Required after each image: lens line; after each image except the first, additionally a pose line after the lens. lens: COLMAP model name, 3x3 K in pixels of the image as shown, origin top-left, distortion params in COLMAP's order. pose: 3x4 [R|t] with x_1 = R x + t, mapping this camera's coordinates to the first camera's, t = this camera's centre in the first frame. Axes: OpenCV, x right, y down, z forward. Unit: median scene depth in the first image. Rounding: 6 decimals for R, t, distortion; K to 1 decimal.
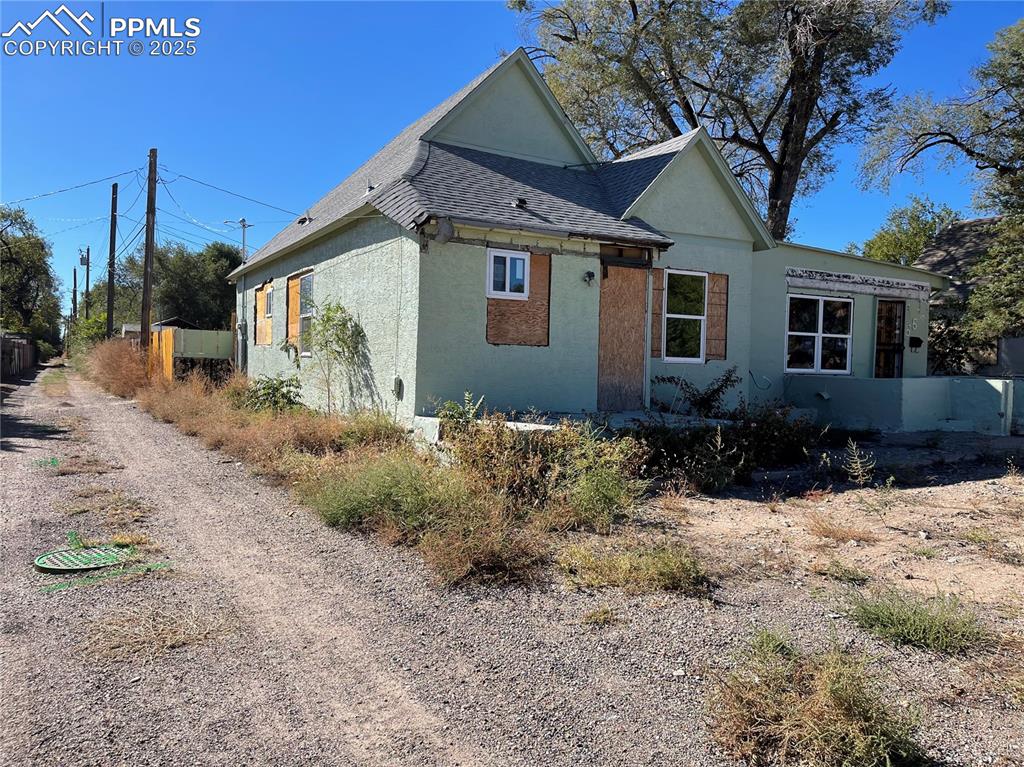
lens RADIAL K [[774.5, 0, 512.0], [0, 774.5, 383.5], [0, 0, 1]] dist [0.066989, -0.079529]
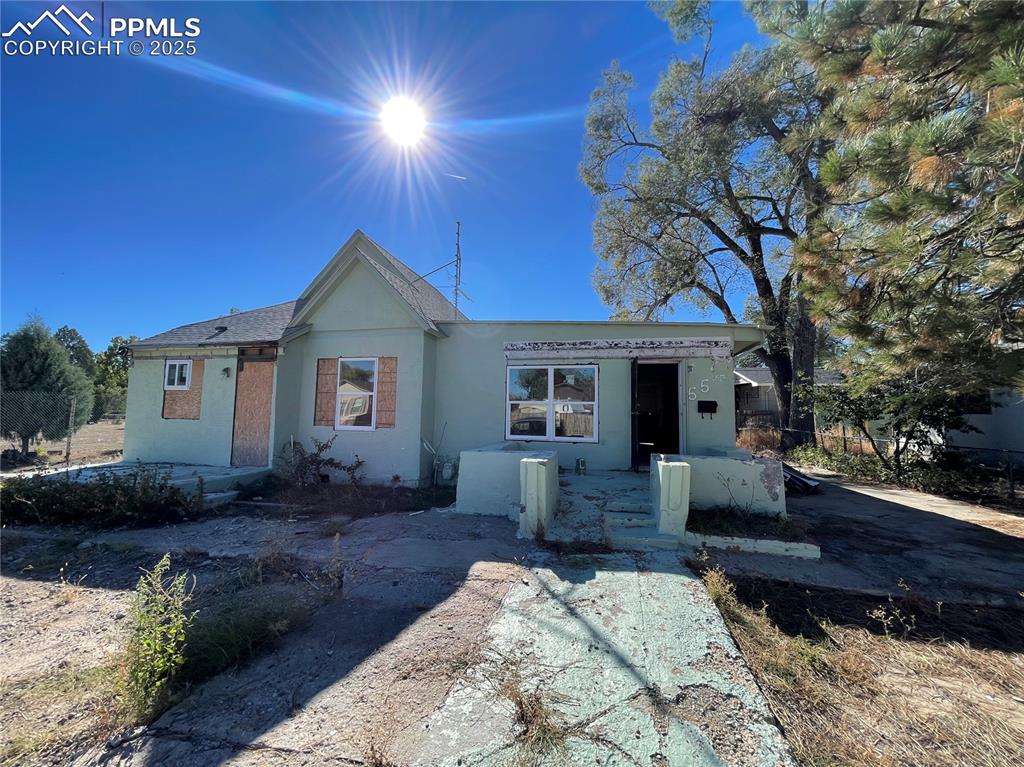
lens RADIAL K [[414.0, 0, 512.0], [0, 414.0, 383.5], [0, 0, 1]] dist [-0.000471, -0.000354]
pose [[0.734522, -0.058930, -0.676022, 0.969805], [-0.015793, 0.994468, -0.103848, -0.040319], [0.678401, 0.086955, 0.729527, 0.759772]]
